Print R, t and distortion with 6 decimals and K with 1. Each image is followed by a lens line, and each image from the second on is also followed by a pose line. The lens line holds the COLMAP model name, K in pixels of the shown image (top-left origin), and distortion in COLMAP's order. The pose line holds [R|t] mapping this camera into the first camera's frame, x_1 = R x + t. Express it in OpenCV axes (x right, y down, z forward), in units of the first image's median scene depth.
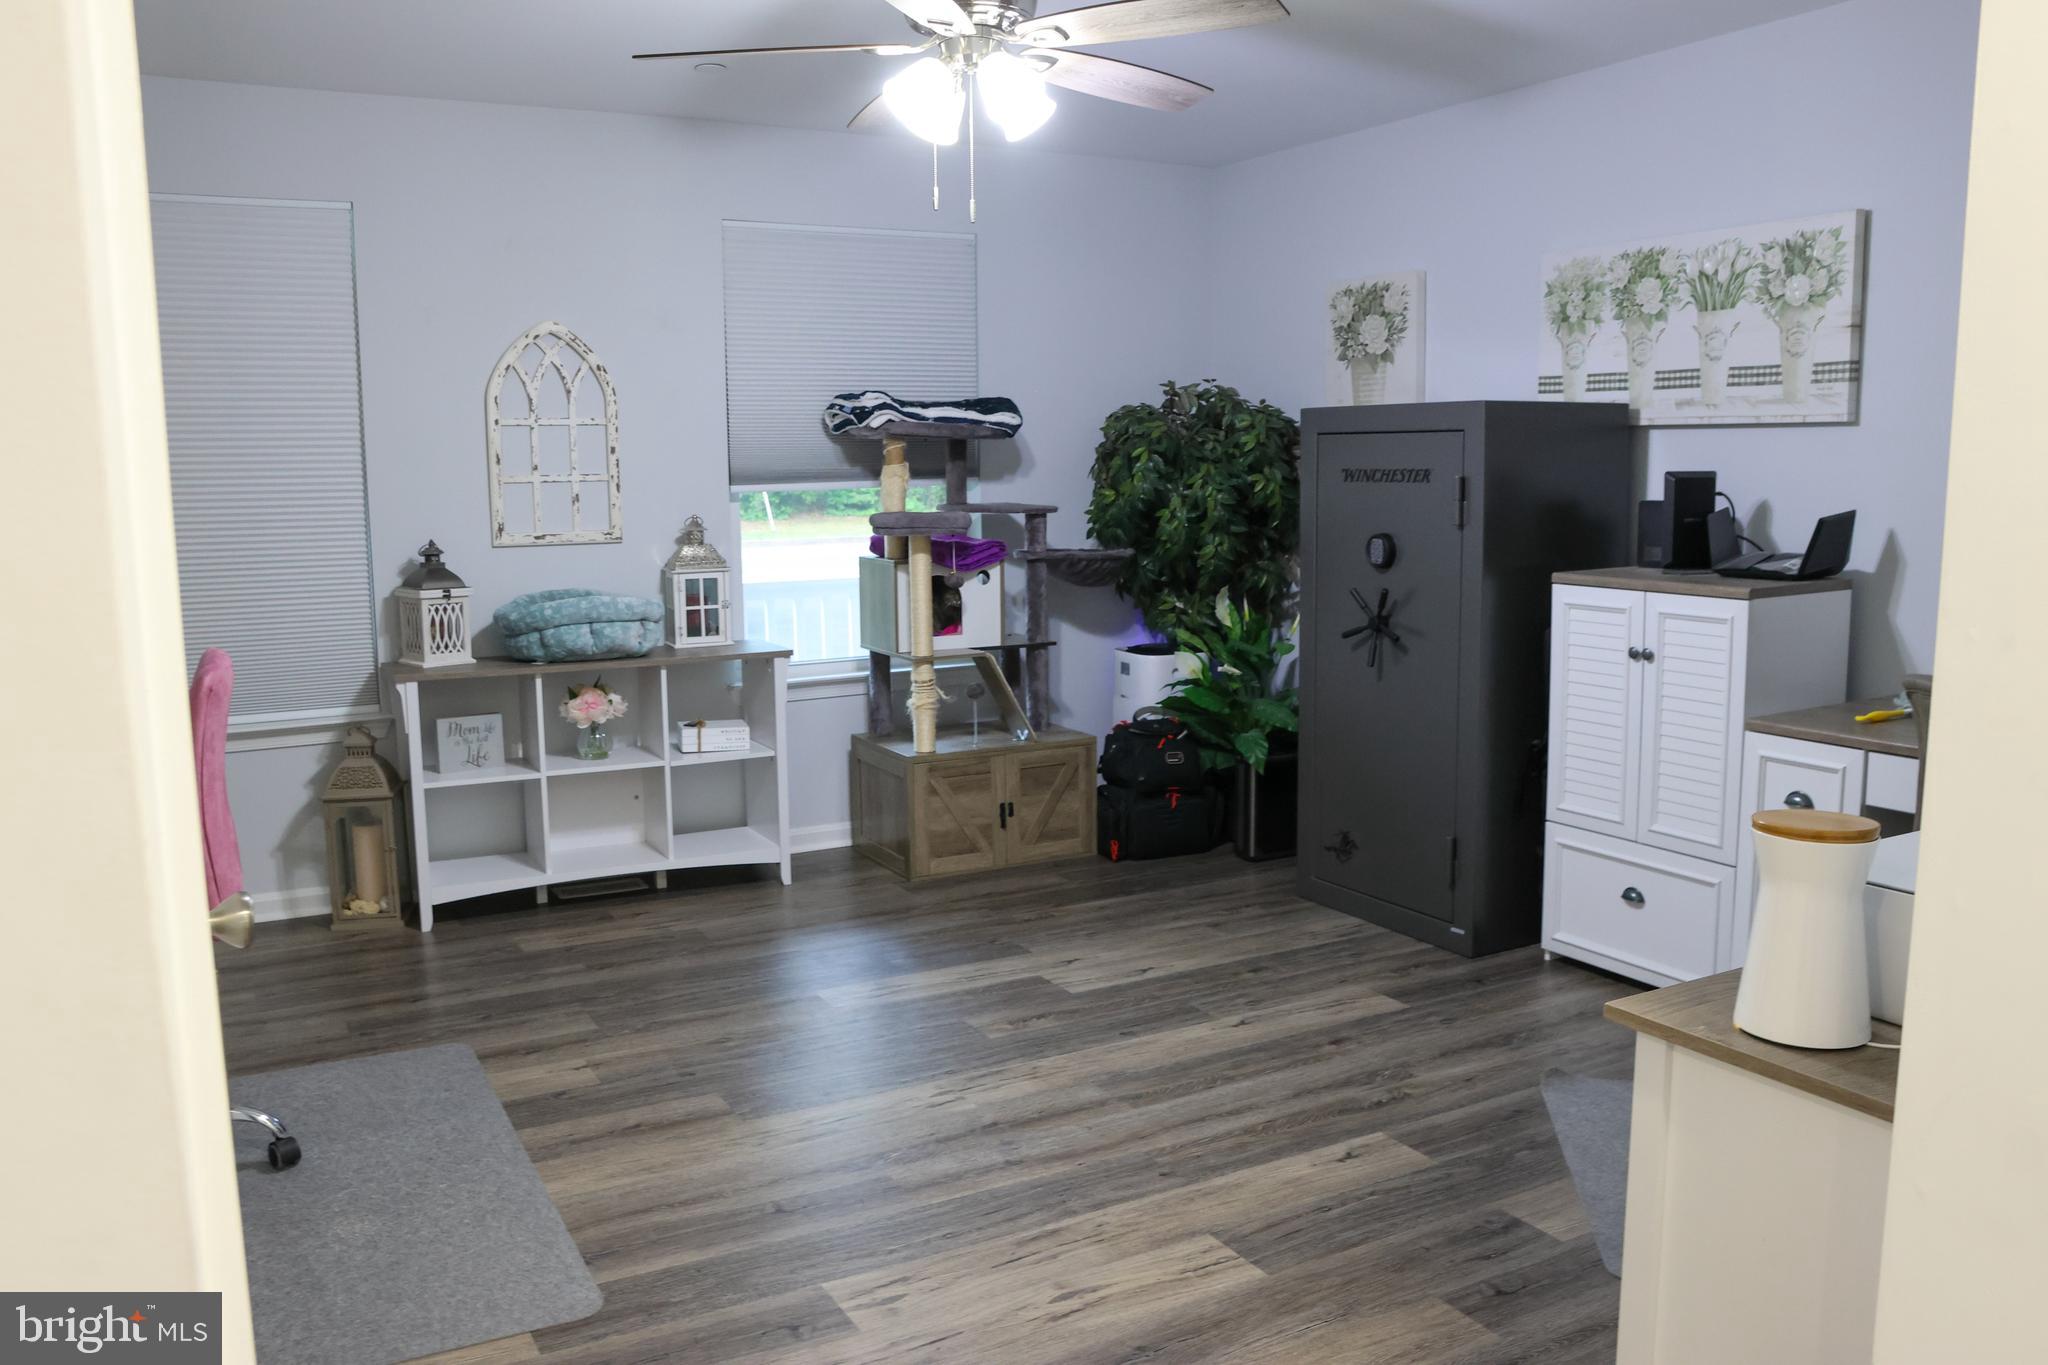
lens RADIAL K [[1626.9, 0, 1037.2], [0, 1626.9, 684.2], [0, 0, 1]] dist [-0.121264, 0.112405]
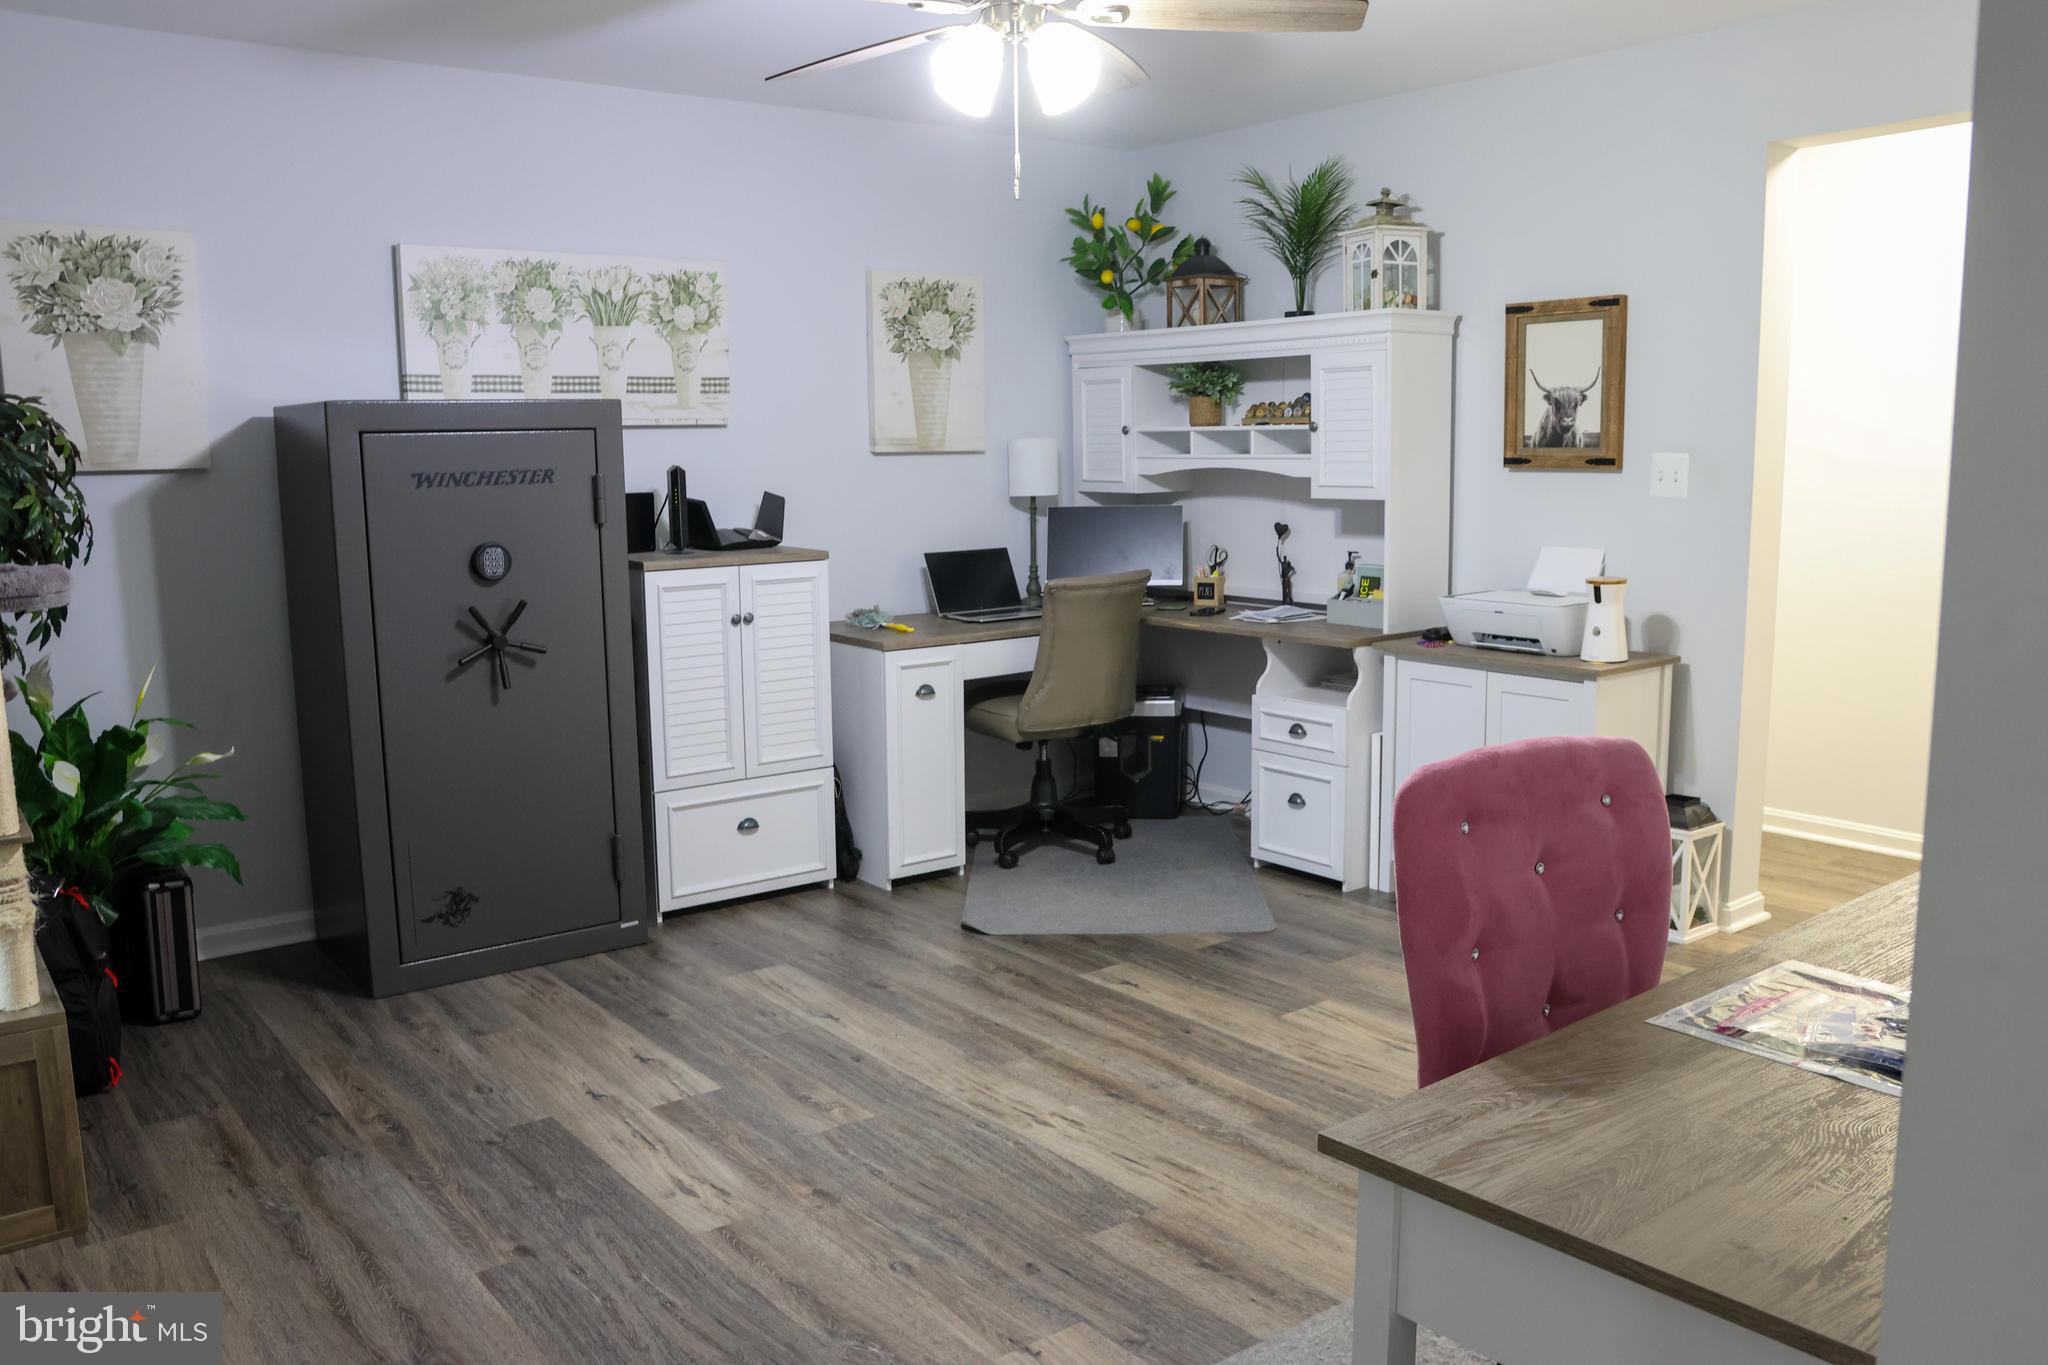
lens RADIAL K [[1626.9, 0, 1033.2], [0, 1626.9, 683.6], [0, 0, 1]] dist [-0.121264, 0.112405]
pose [[-0.157581, -0.132649, 0.978556, -0.796505], [0.151132, 0.976024, 0.156643, -0.121614], [-0.975872, 0.172576, -0.133756, 0.919598]]
